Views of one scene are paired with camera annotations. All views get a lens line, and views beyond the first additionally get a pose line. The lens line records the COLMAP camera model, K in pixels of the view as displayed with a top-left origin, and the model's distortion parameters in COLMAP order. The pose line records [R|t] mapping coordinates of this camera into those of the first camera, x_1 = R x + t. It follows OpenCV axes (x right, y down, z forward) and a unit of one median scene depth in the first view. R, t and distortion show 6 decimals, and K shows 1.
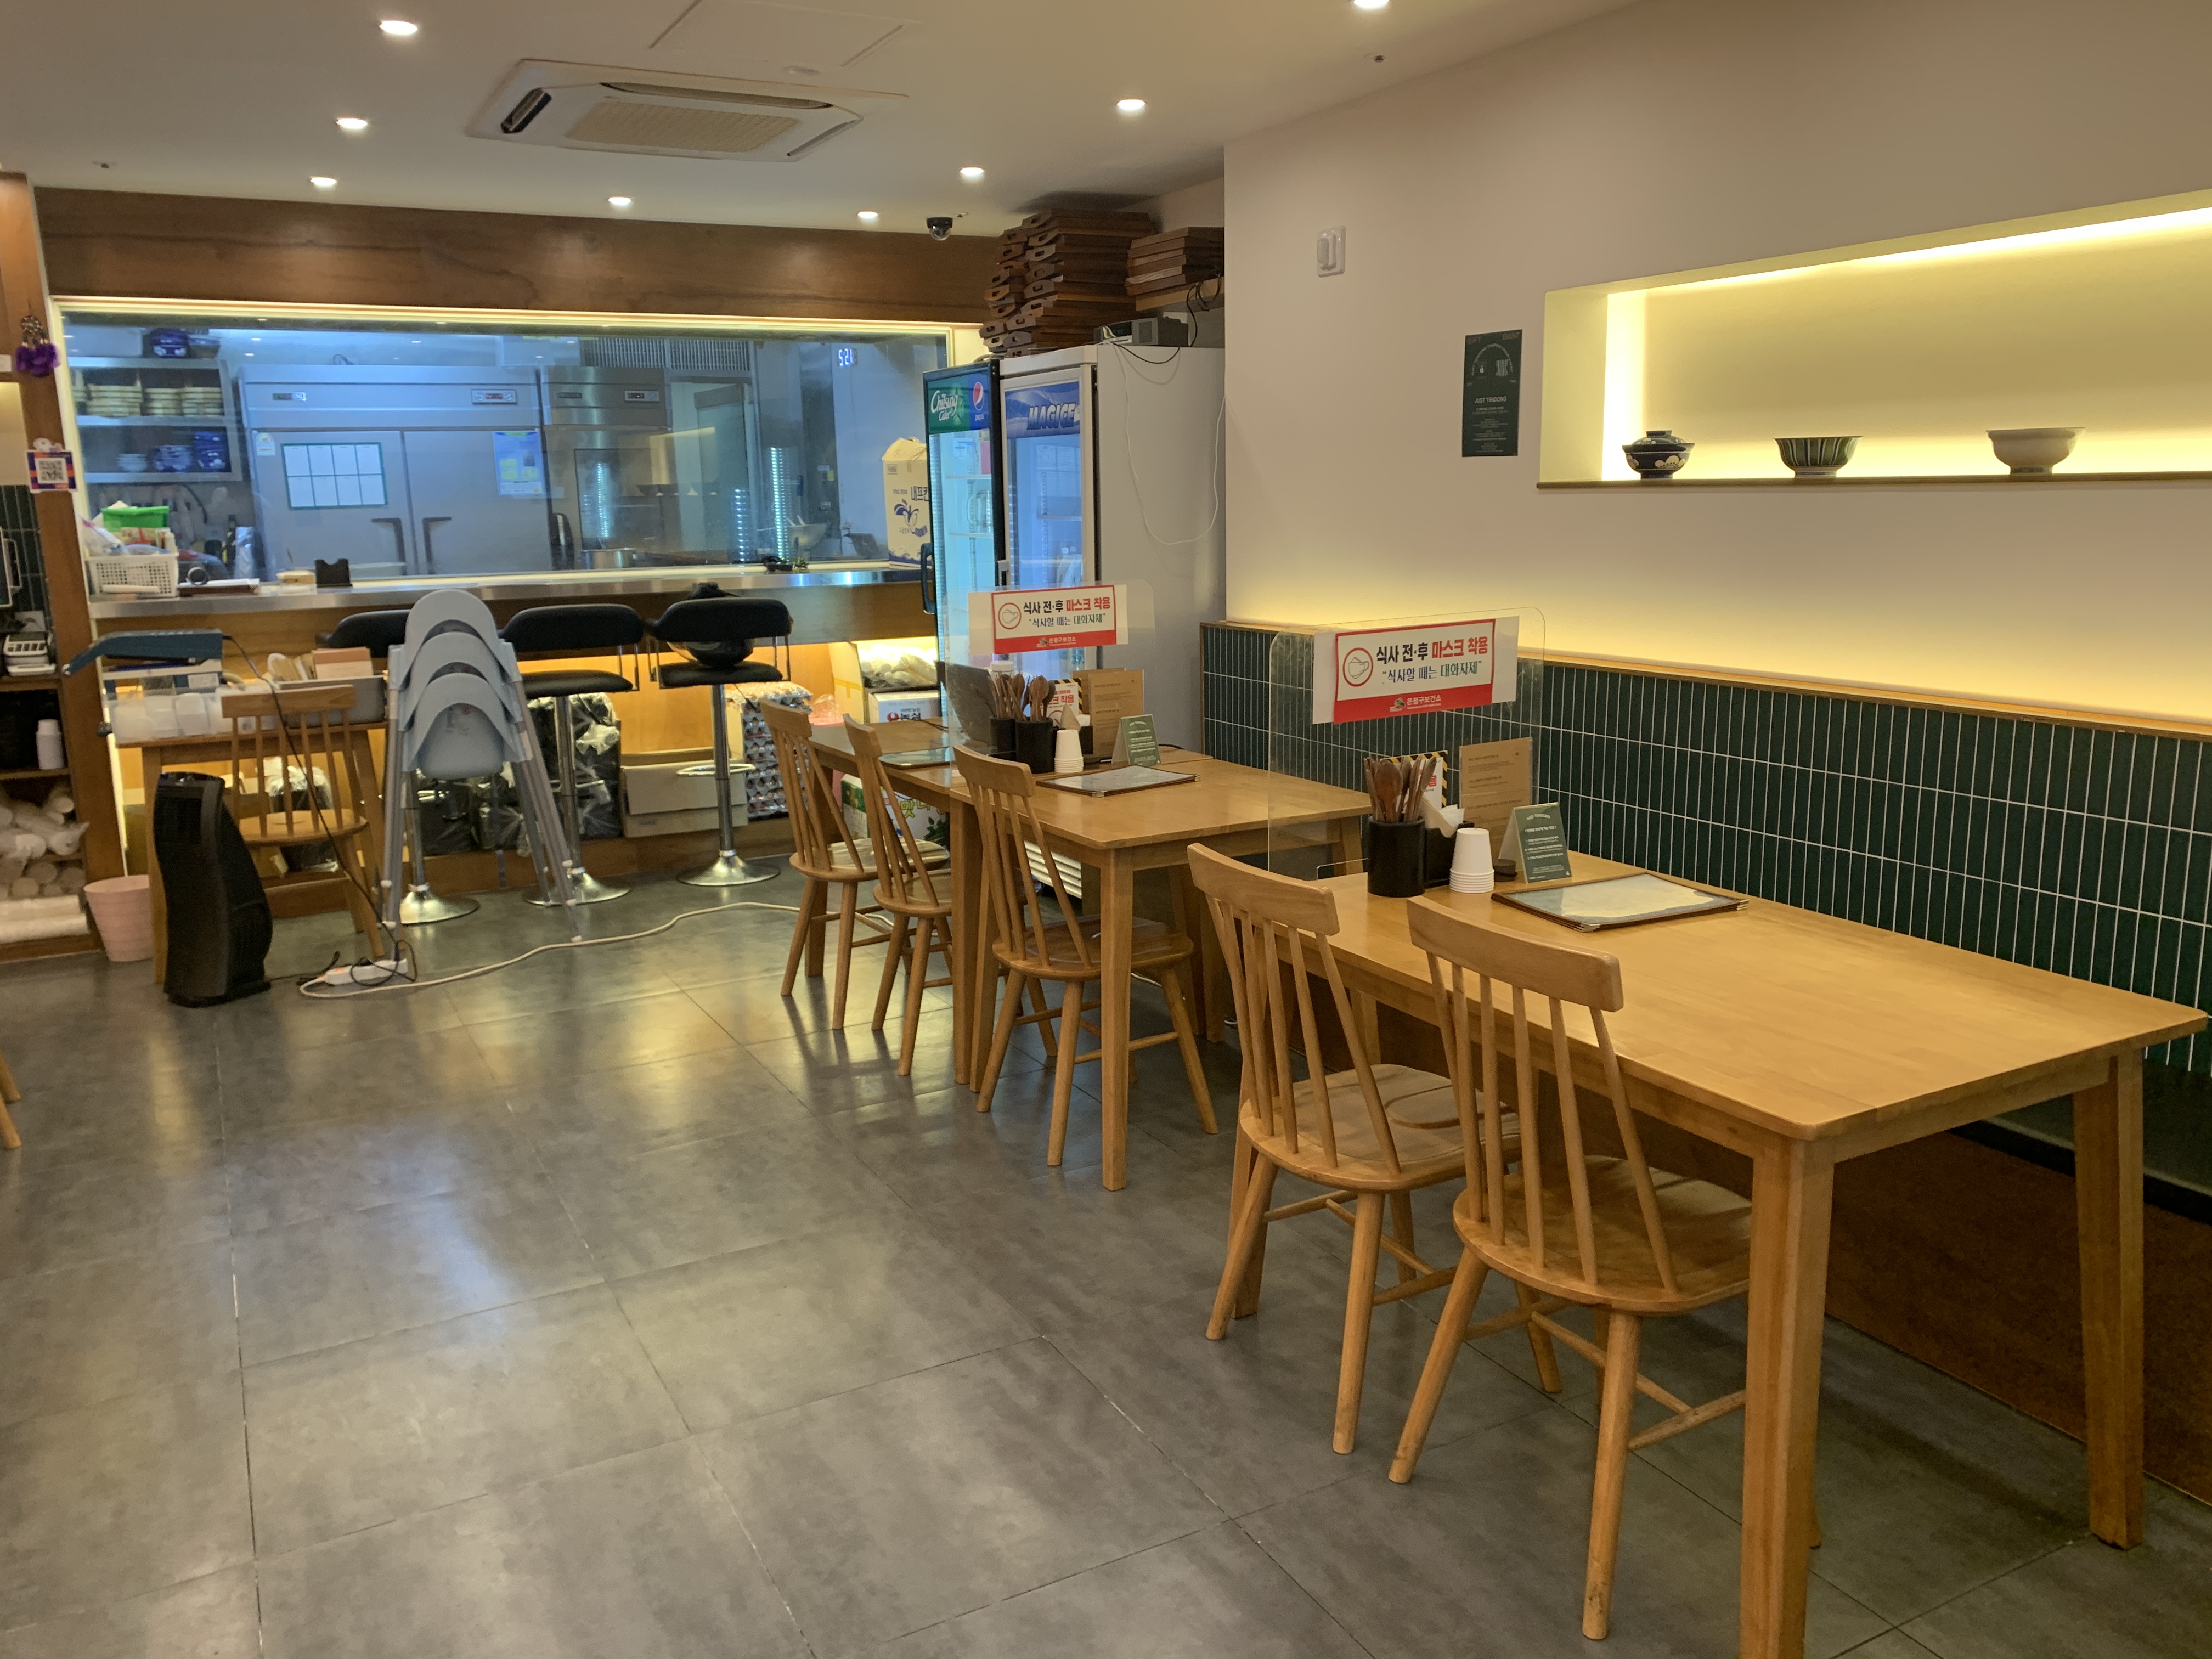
lens RADIAL K [[1695.5, 0, 1108.6], [0, 1695.5, 814.6], [0, 0, 1]] dist [0.066294, -0.074565]
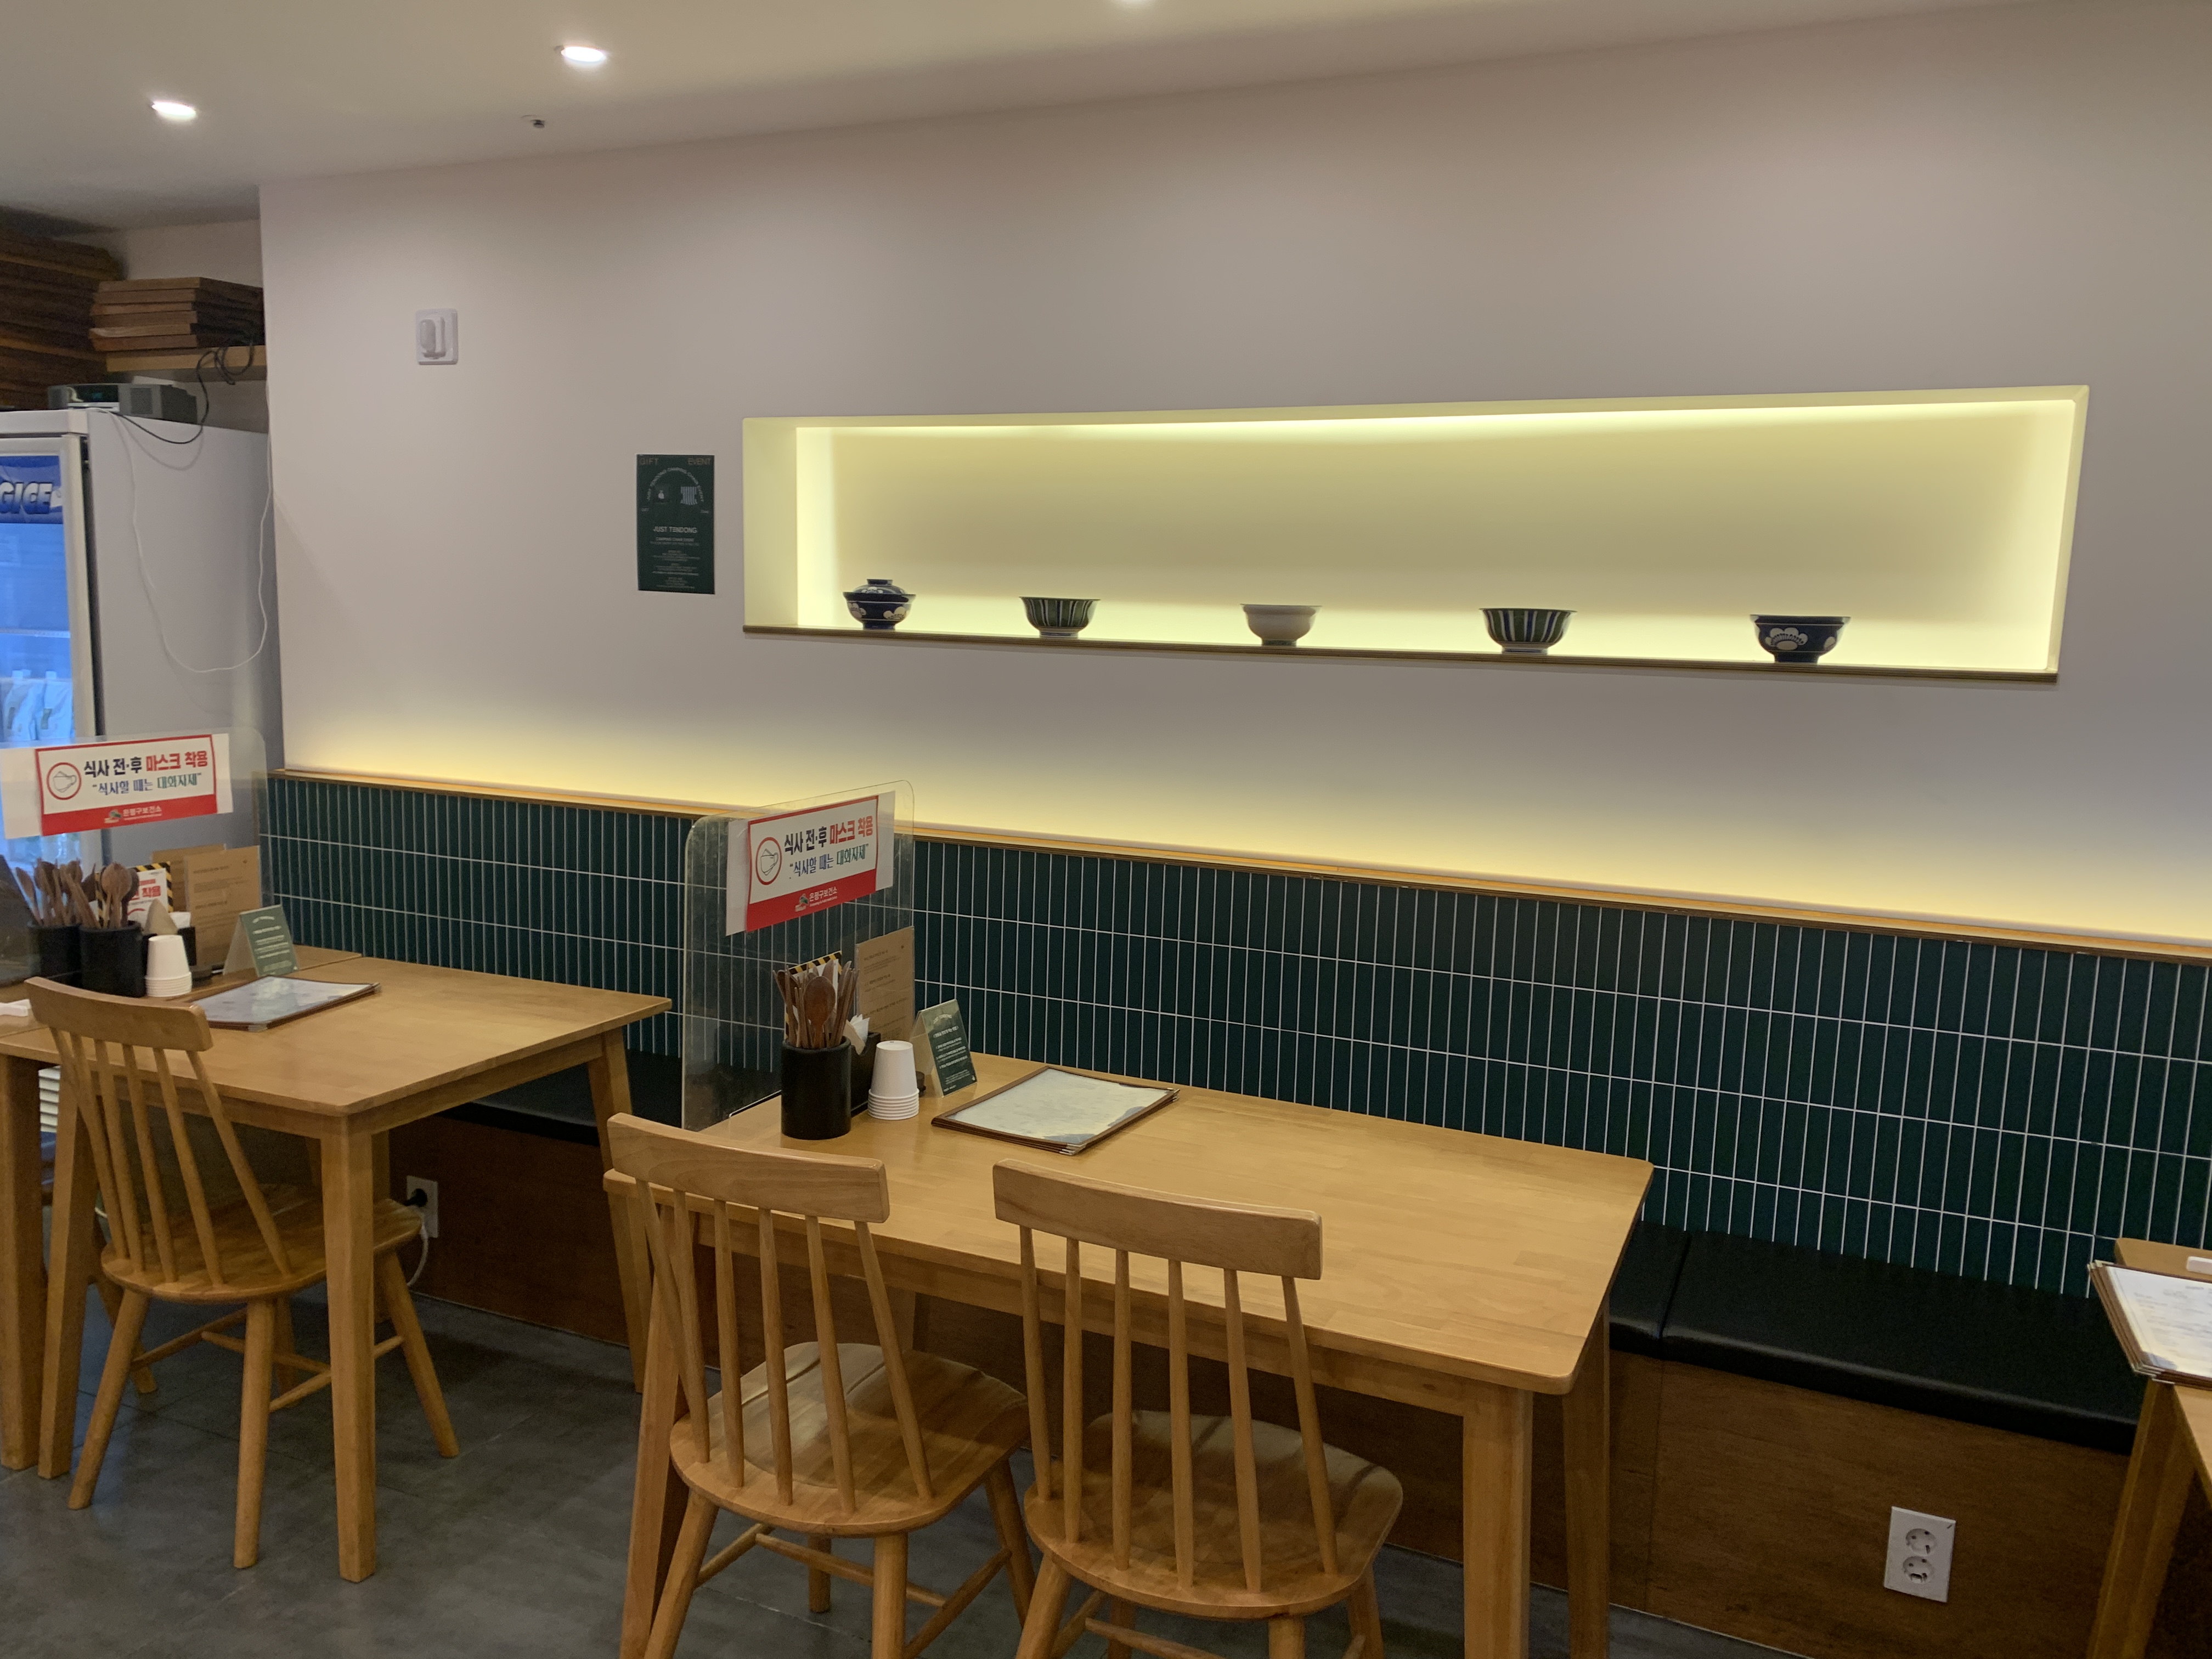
lens RADIAL K [[1683.0, 0, 1106.0], [0, 1683.0, 829.5], [0, 0, 1]] dist [0.055619, -0.060042]
pose [[0.795929, -0.037033, 0.604256, -0.191420], [0.070412, 0.997016, -0.031643, -0.058918], [-0.601281, 0.067732, 0.796161, 0.235693]]
